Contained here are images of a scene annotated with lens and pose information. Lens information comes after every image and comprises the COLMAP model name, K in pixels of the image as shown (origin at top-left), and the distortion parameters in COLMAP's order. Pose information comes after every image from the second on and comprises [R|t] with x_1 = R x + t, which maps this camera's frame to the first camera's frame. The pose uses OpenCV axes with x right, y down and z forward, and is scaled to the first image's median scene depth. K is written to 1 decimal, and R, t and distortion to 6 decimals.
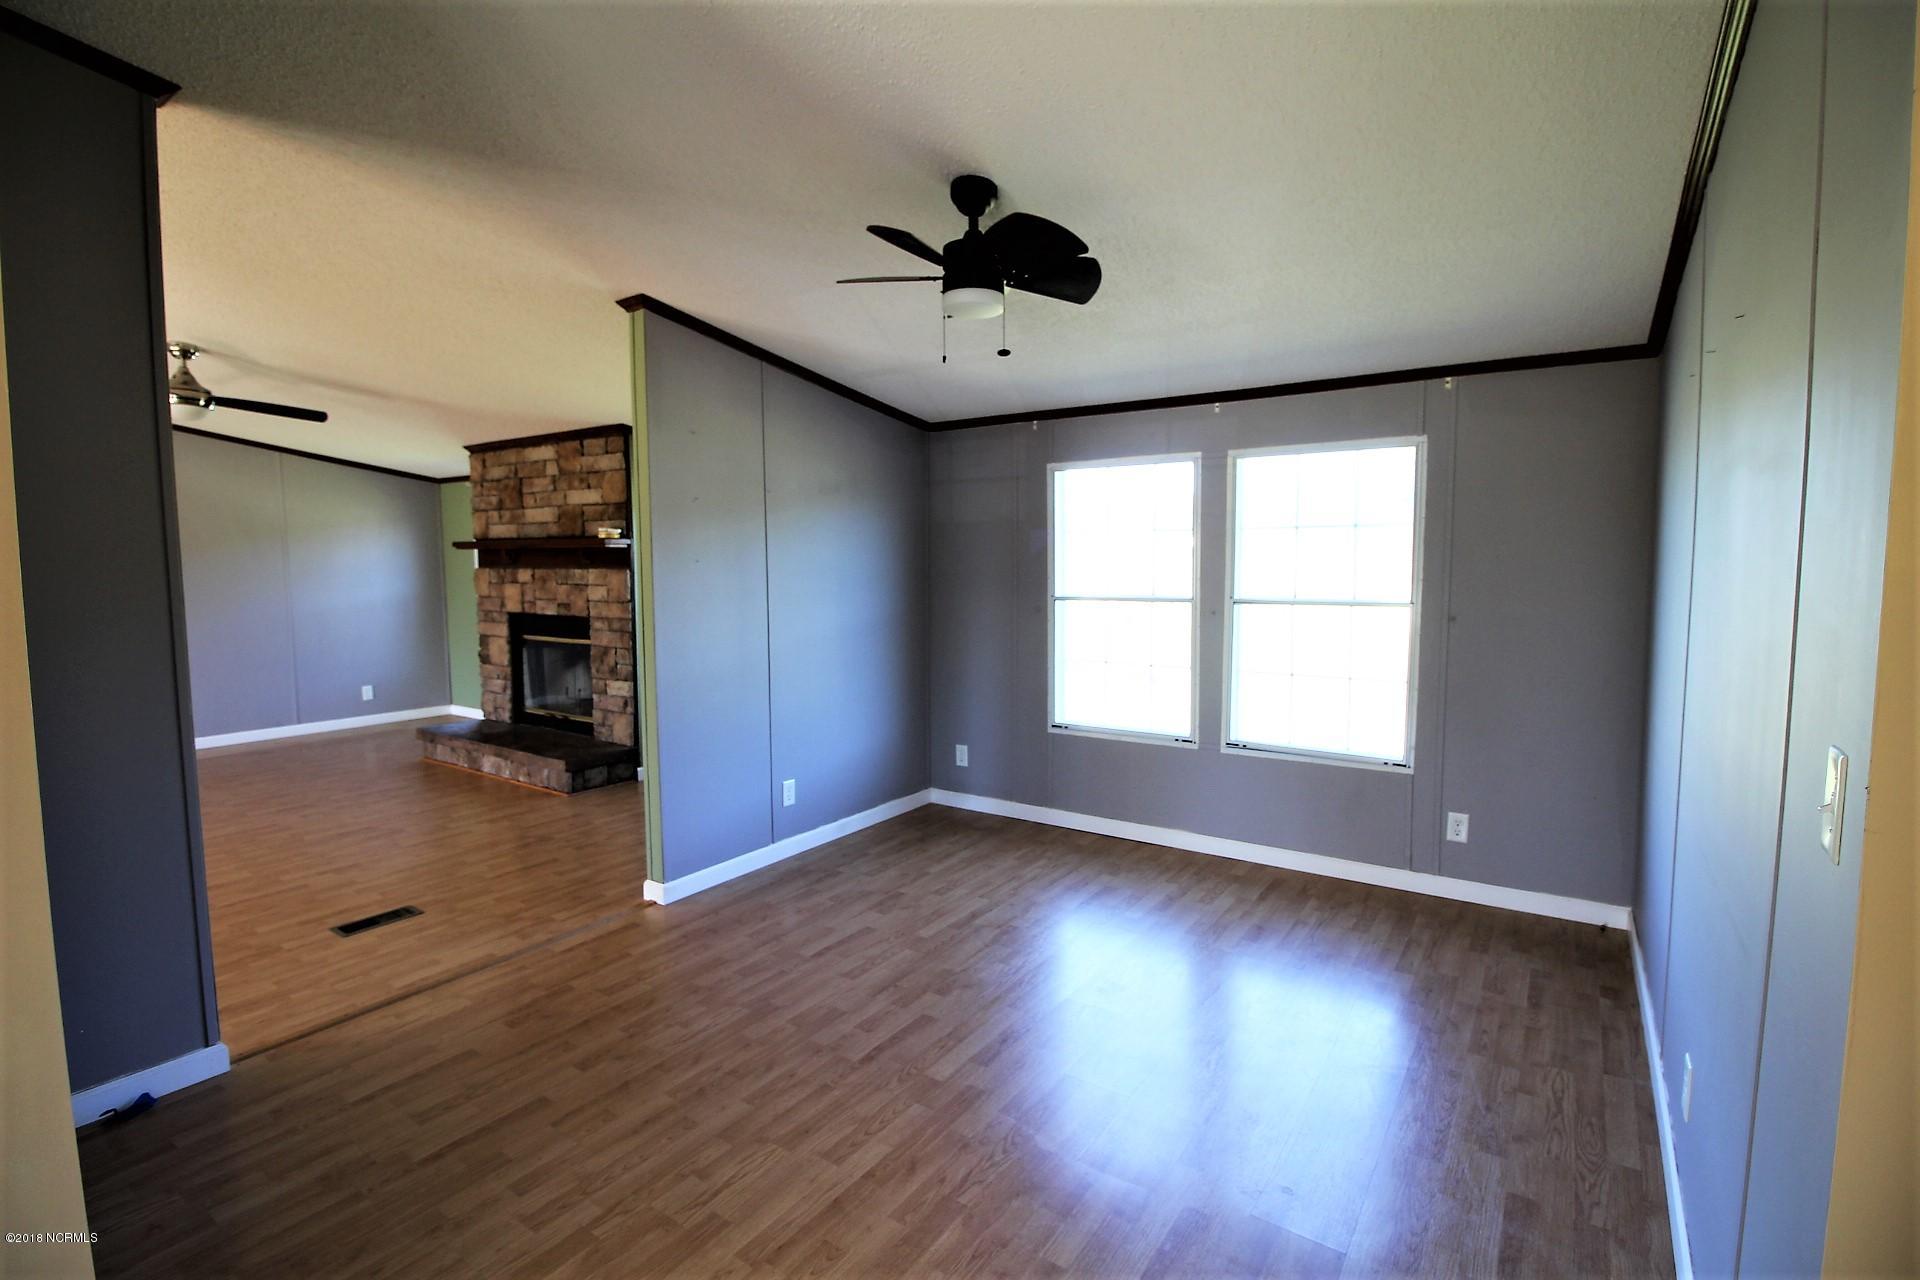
lens RADIAL K [[892.4, 0, 963.9], [0, 892.4, 640.7], [0, 0, 1]] dist [-0.000927, -0.002394]
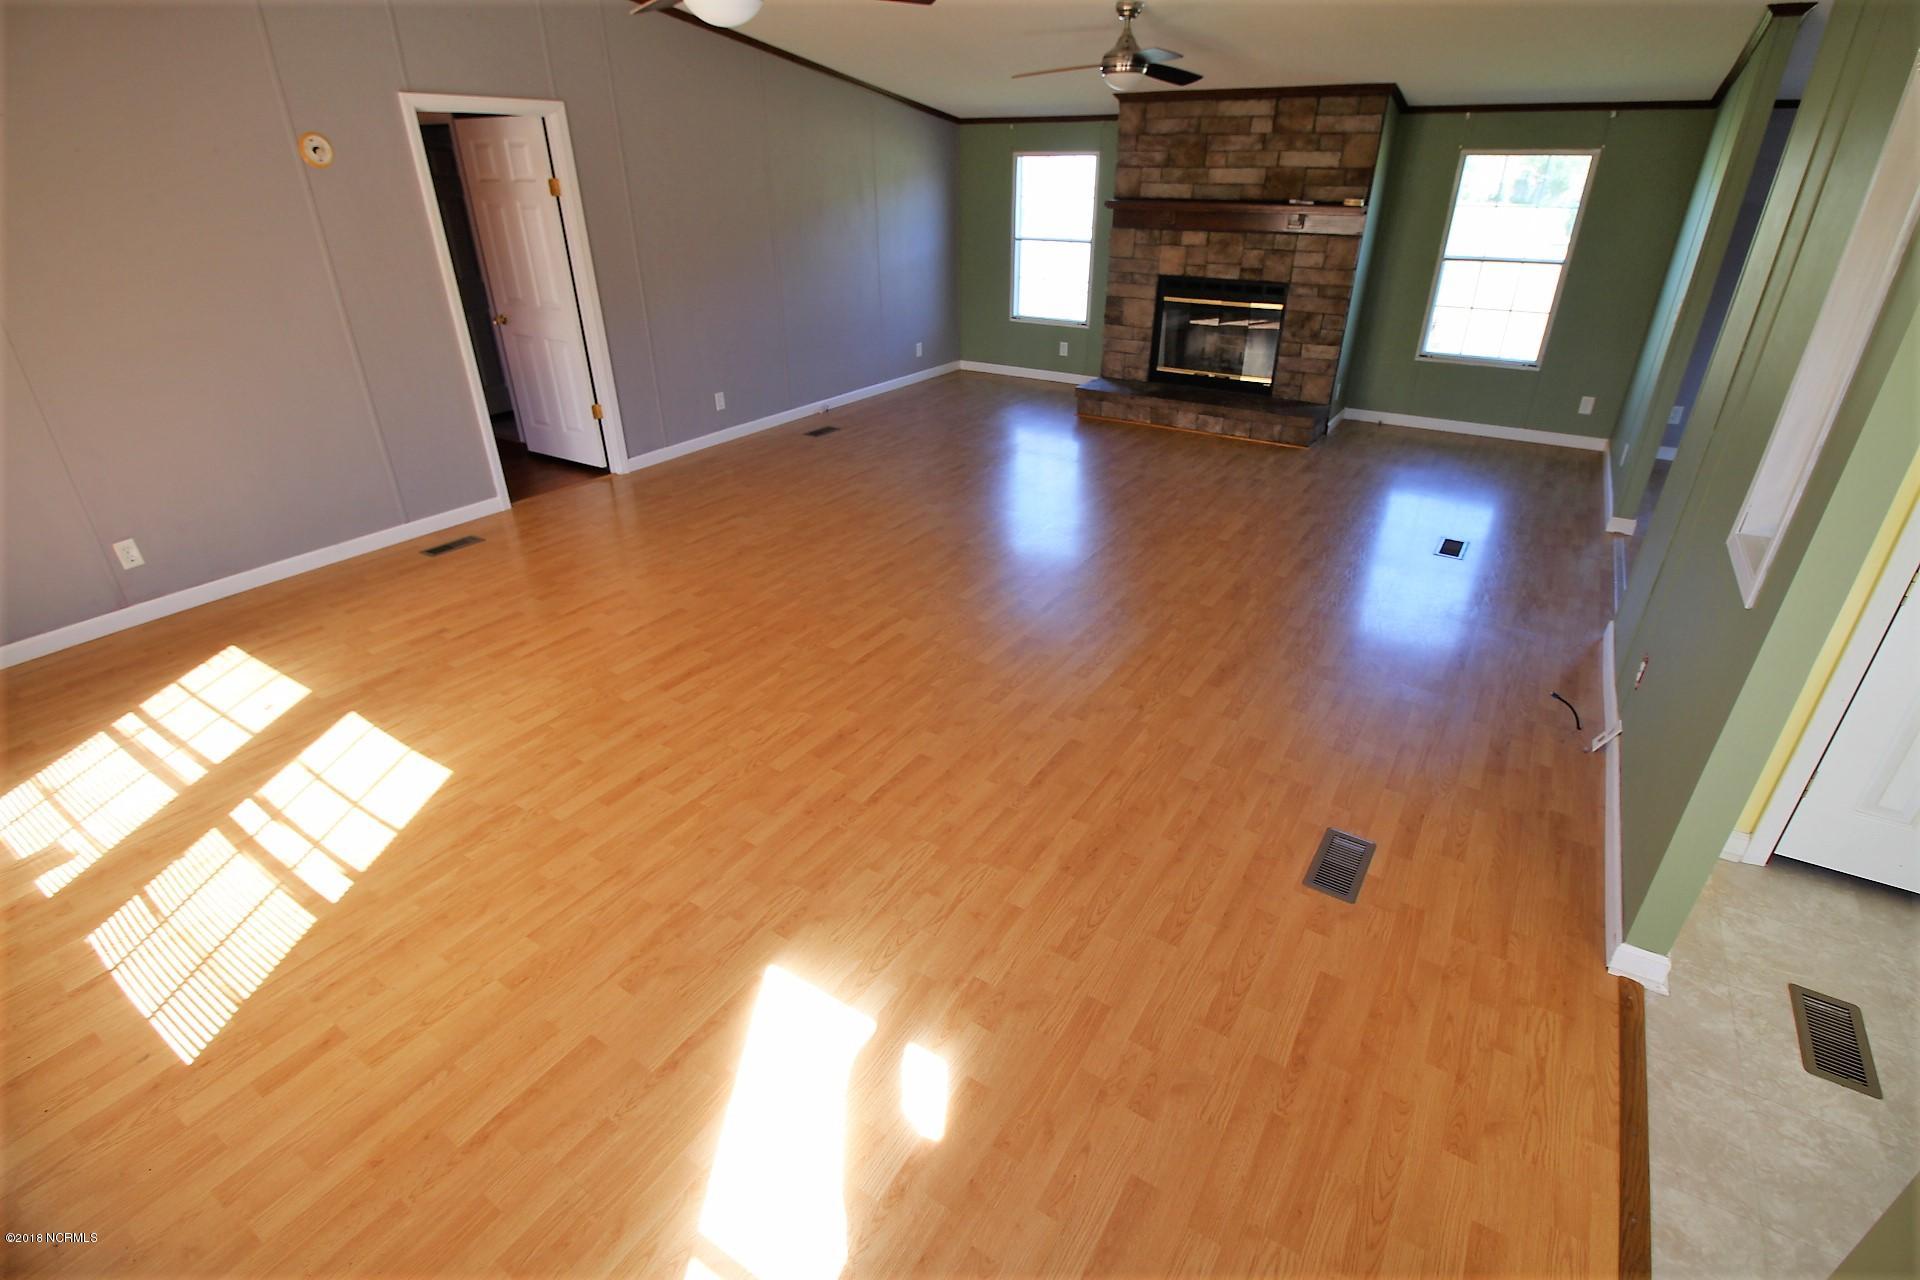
lens RADIAL K [[892.4, 0, 964.1], [0, 892.4, 627.6], [0, 0, 1]] dist [-0.000927, -0.002394]
pose [[0.999584, -0.012393, 0.026026, -0.830409], [0.001567, 0.924892, 0.380227, -0.050750], [-0.028783, -0.380028, 0.924527, -0.147532]]
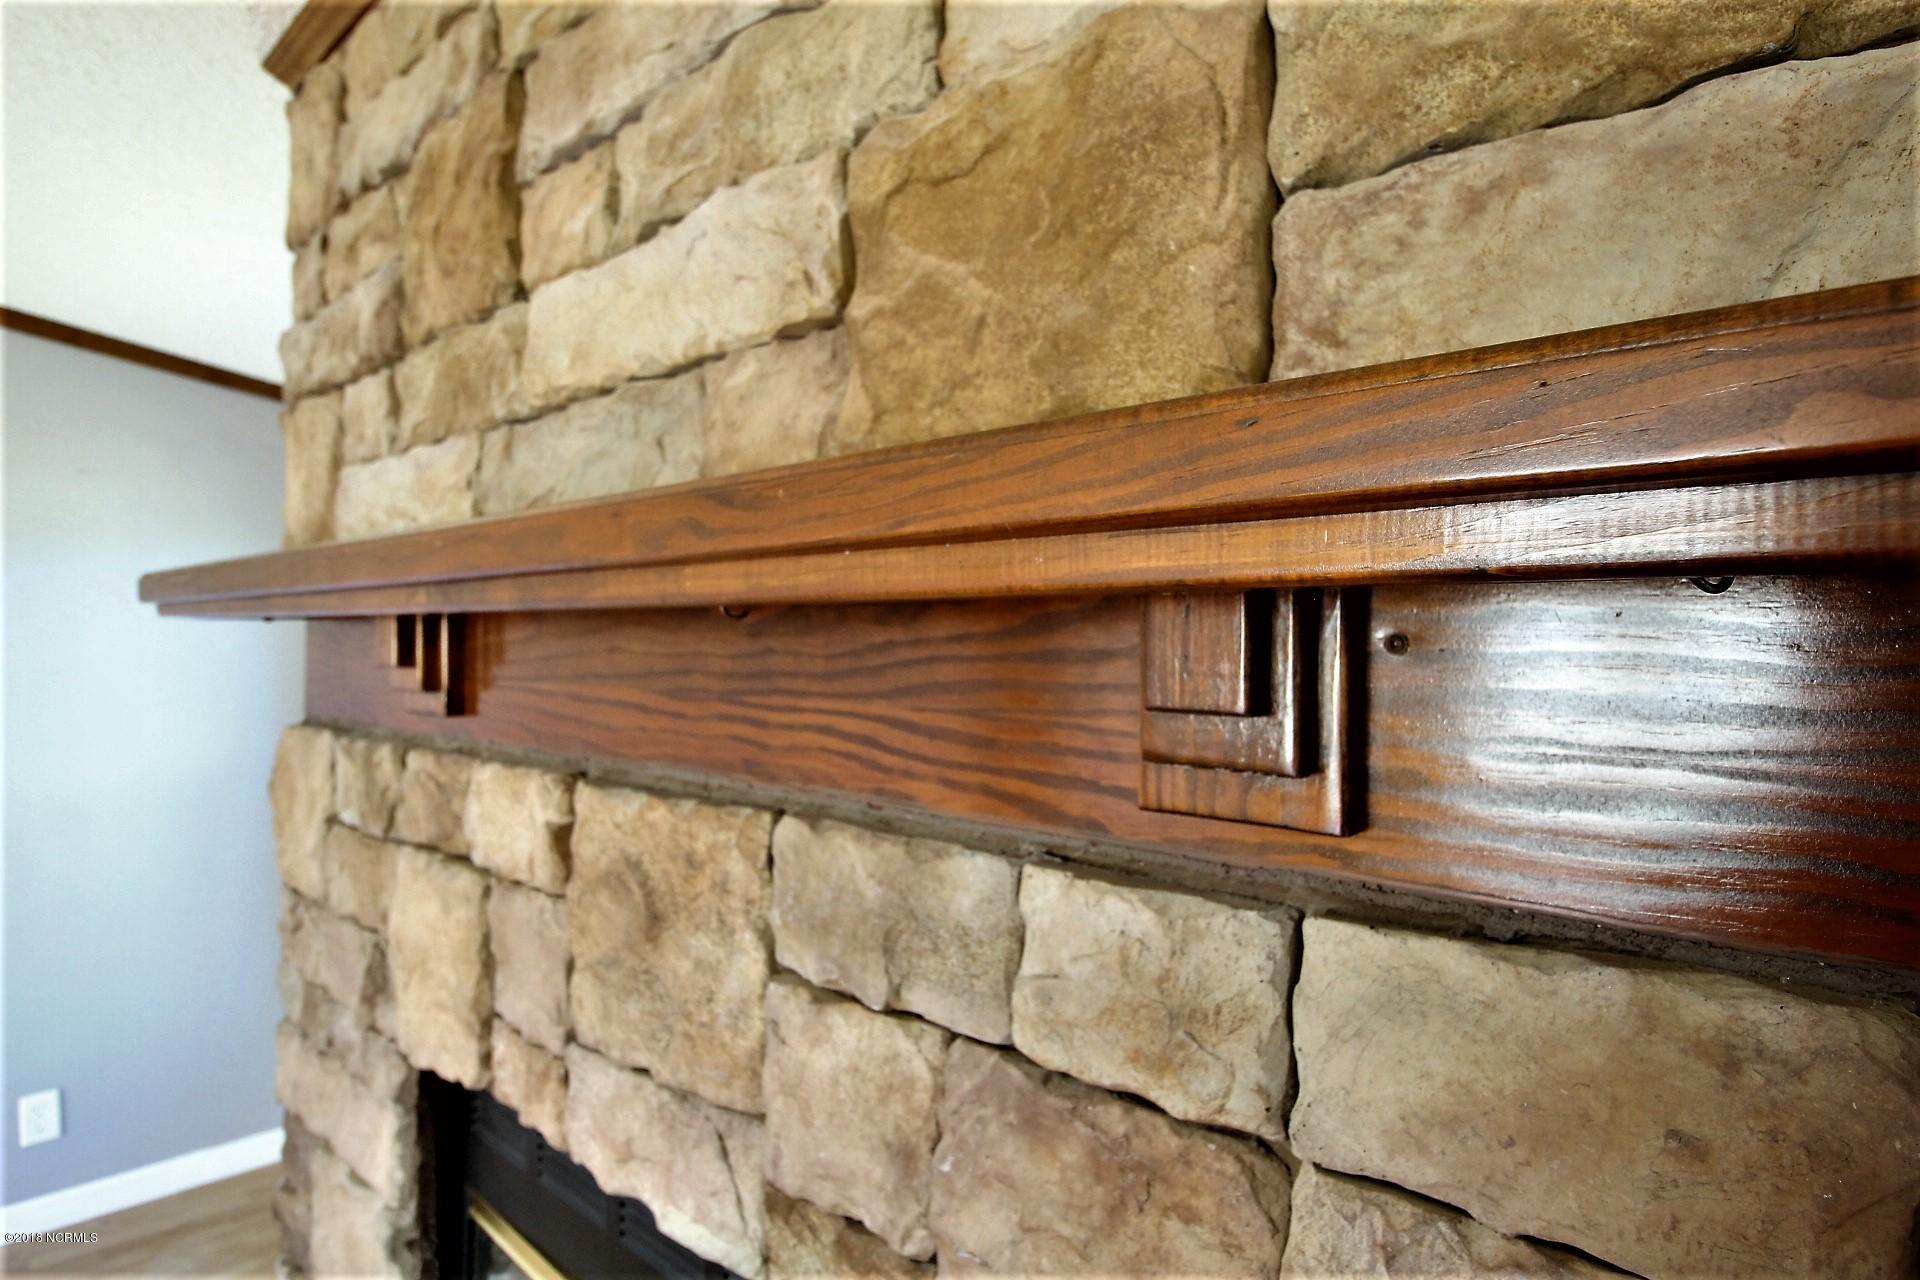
lens RADIAL K [[1055.3, 0, 957.8], [0, 1055.3, 634.9], [0, 0, 1]] dist [-0.002272, -0.000843]
pose [[0.989267, 0.008637, -0.145864, -0.423140], [-0.022698, 0.995218, -0.095007, -0.090474], [0.144345, 0.097298, 0.984732, 0.892710]]
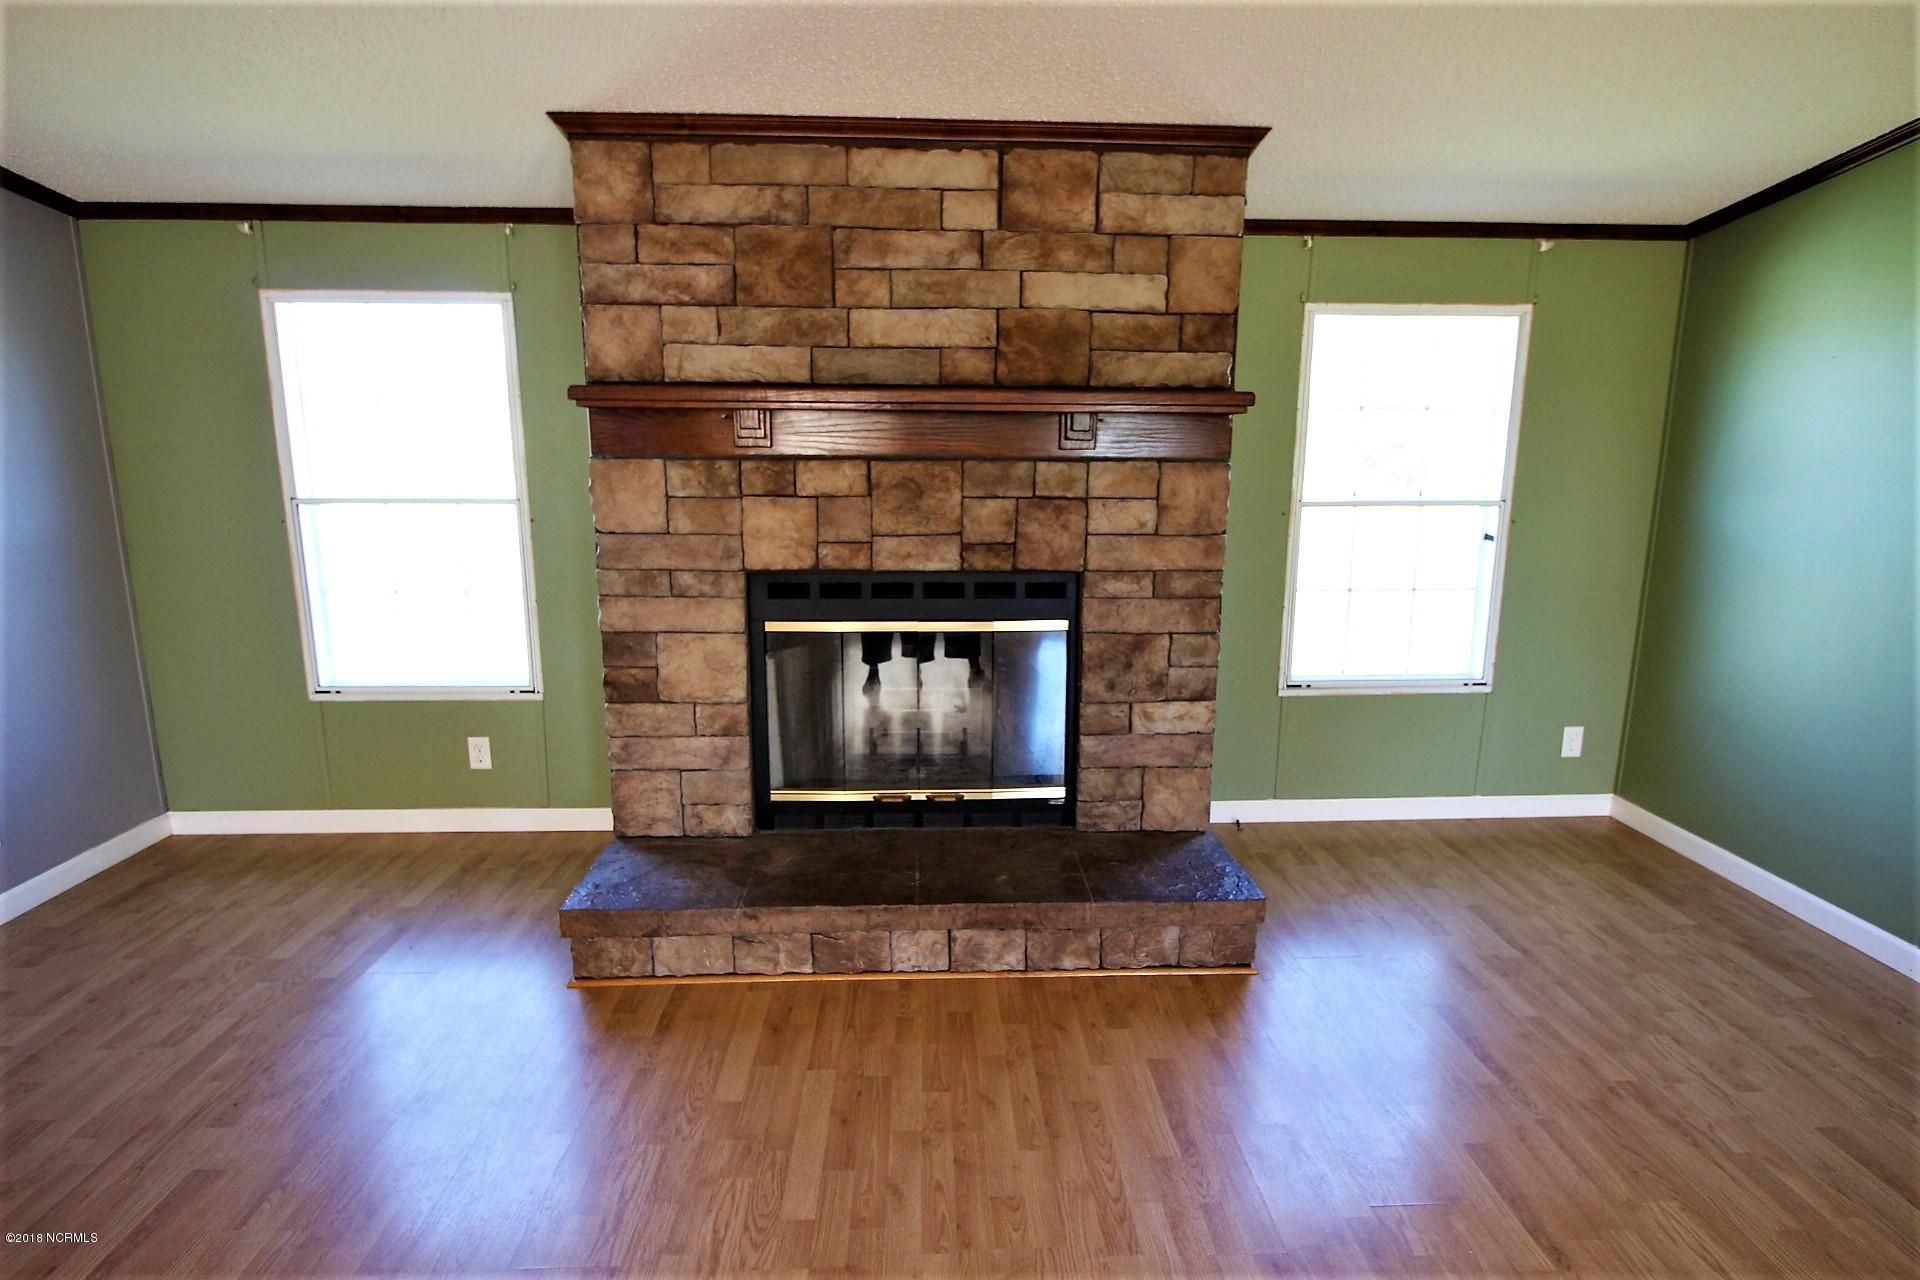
lens RADIAL K [[997.5, 0, 957.8], [0, 997.5, 637.4], [0, 0, 1]] dist [-0.005571, -0.005190]
pose [[0.802018, -0.111384, 0.586822, -0.750619], [0.045947, 0.991053, 0.125315, -0.057571], [-0.595530, -0.073542, 0.799960, 0.621884]]
